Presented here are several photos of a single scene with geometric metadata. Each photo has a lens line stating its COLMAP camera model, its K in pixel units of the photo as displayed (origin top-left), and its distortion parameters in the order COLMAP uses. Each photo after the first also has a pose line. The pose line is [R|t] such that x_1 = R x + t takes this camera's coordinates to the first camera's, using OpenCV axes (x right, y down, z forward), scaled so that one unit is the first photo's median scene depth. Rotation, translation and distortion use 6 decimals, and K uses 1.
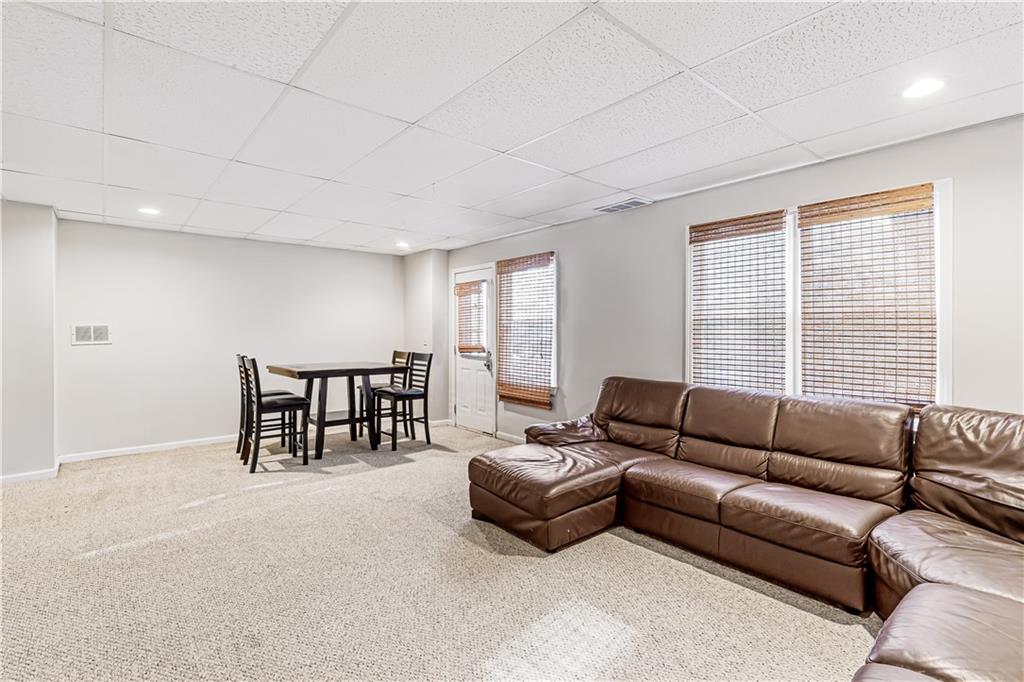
lens RADIAL K [[481.0, 0, 512.6], [0, 481.0, 333.8], [0, 0, 1]] dist [0.005057, 0.000149]
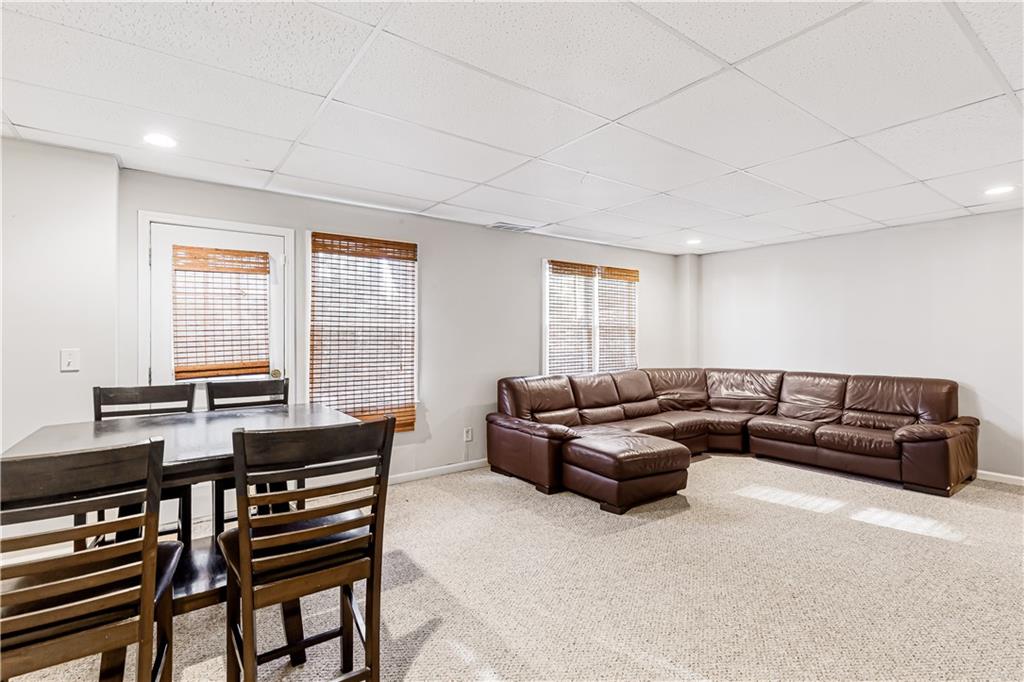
lens RADIAL K [[481.0, 0, 512.6], [0, 481.0, 333.8], [0, 0, 1]] dist [0.005057, 0.000149]
pose [[0.076288, 0.003010, 0.997081, -1.106200], [0.008301, 0.999959, -0.003654, -0.010288], [-0.997051, 0.008555, 0.076260, 1.109982]]
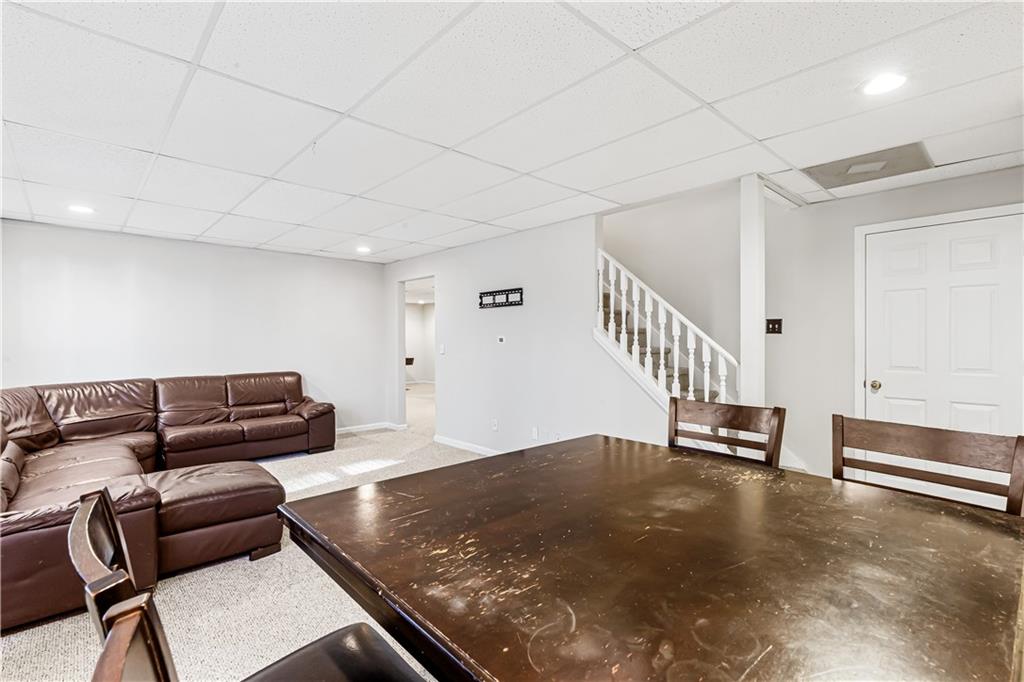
lens RADIAL K [[481.0, 0, 512.6], [0, 481.0, 333.8], [0, 0, 1]] dist [0.005057, 0.000149]
pose [[-0.999424, 0.003734, -0.033736, -0.458906], [0.003845, 0.999987, -0.003227, -0.010683], [0.033723, -0.003355, -0.999426, 1.834817]]
